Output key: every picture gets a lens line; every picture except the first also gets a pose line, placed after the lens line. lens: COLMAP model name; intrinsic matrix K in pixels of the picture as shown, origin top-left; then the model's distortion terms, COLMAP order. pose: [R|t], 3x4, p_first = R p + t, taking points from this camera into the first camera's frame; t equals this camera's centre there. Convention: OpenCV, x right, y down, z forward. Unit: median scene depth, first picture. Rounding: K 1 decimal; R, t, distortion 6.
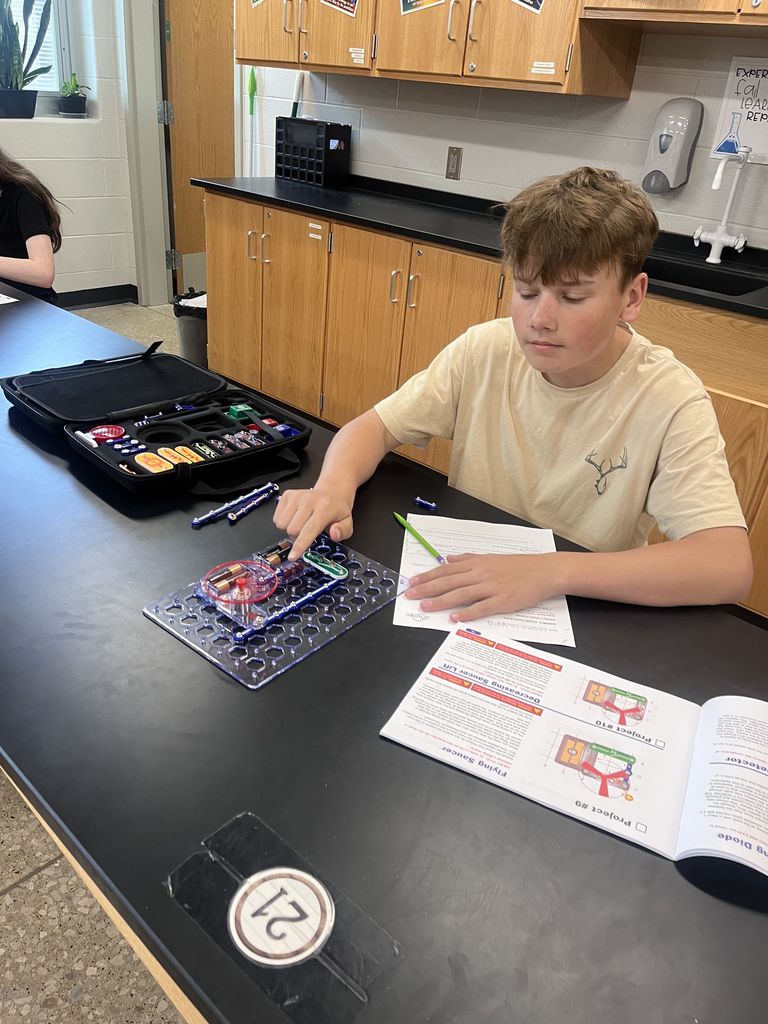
lens RADIAL K [[762.4, 0, 384.0], [0, 762.4, 512.0], [0, 0, 1]] dist [-0.001291, -0.045111]
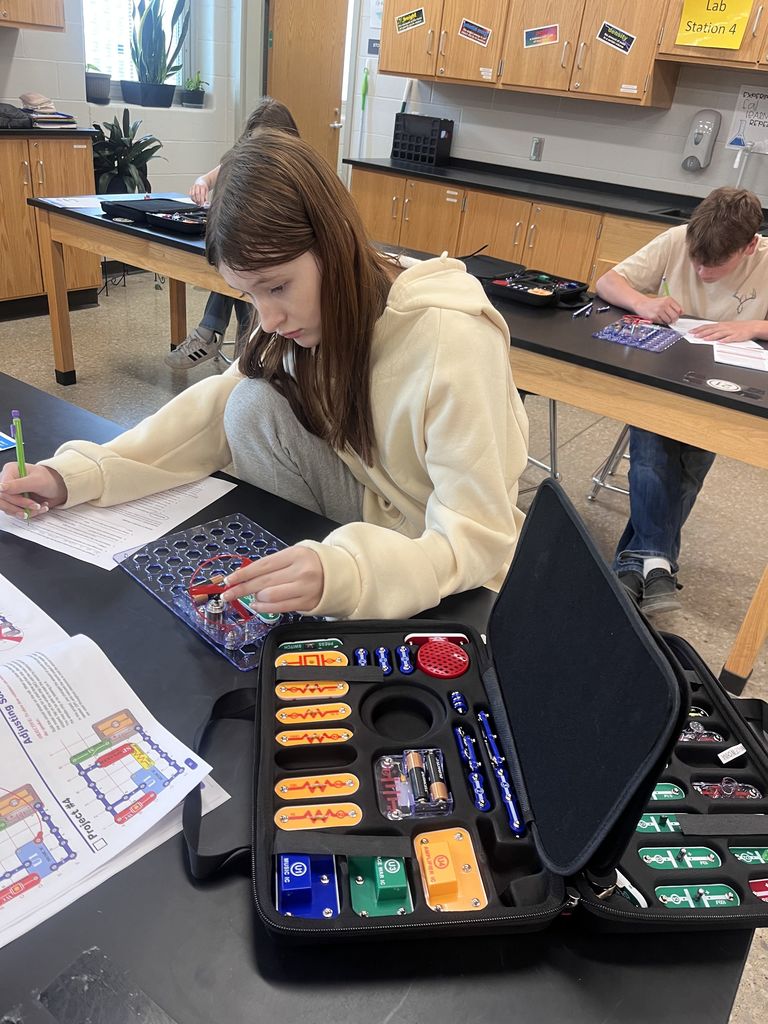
lens RADIAL K [[752.3, 0, 384.0], [0, 752.3, 512.0], [0, 0, 1]] dist [0.029684, -0.083494]
pose [[0.993973, -0.035739, 0.103632, -0.407693], [0.034126, 0.999268, 0.017295, 0.205084], [-0.104174, -0.013654, 0.994465, -0.423085]]
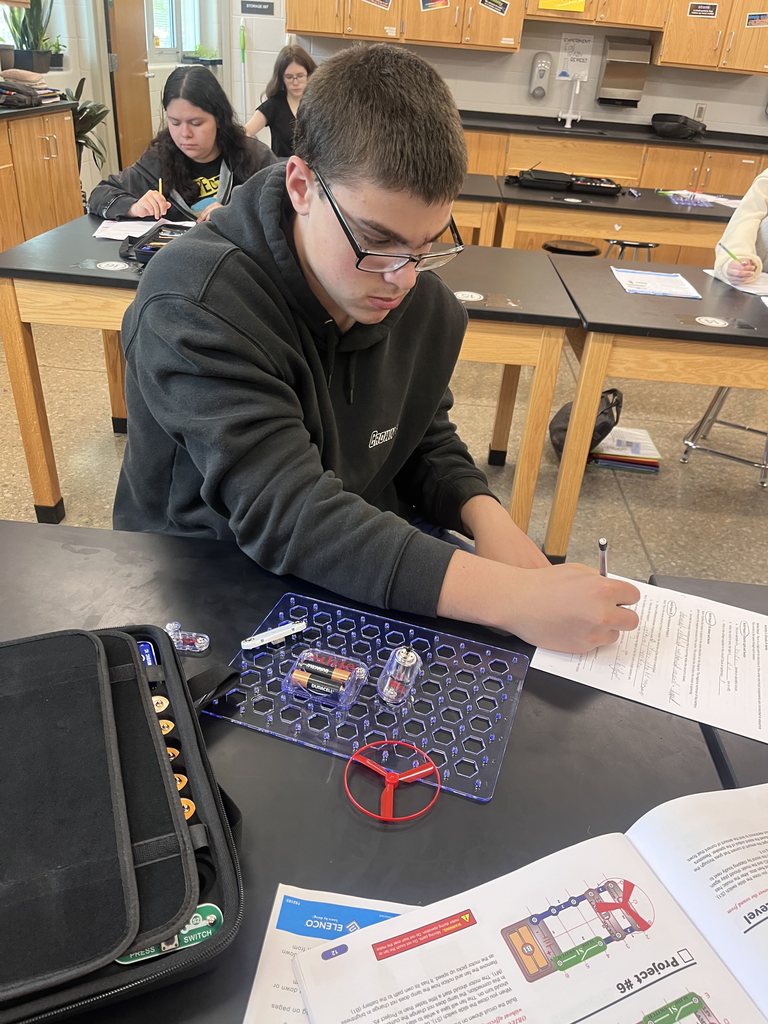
lens RADIAL K [[752.3, 0, 384.0], [0, 752.3, 512.0], [0, 0, 1]] dist [0.029684, -0.083494]
pose [[0.795545, -0.335744, 0.504365, -1.359528], [0.291012, 0.941861, 0.167956, 0.188744], [-0.531432, 0.013160, 0.846998, -0.524902]]
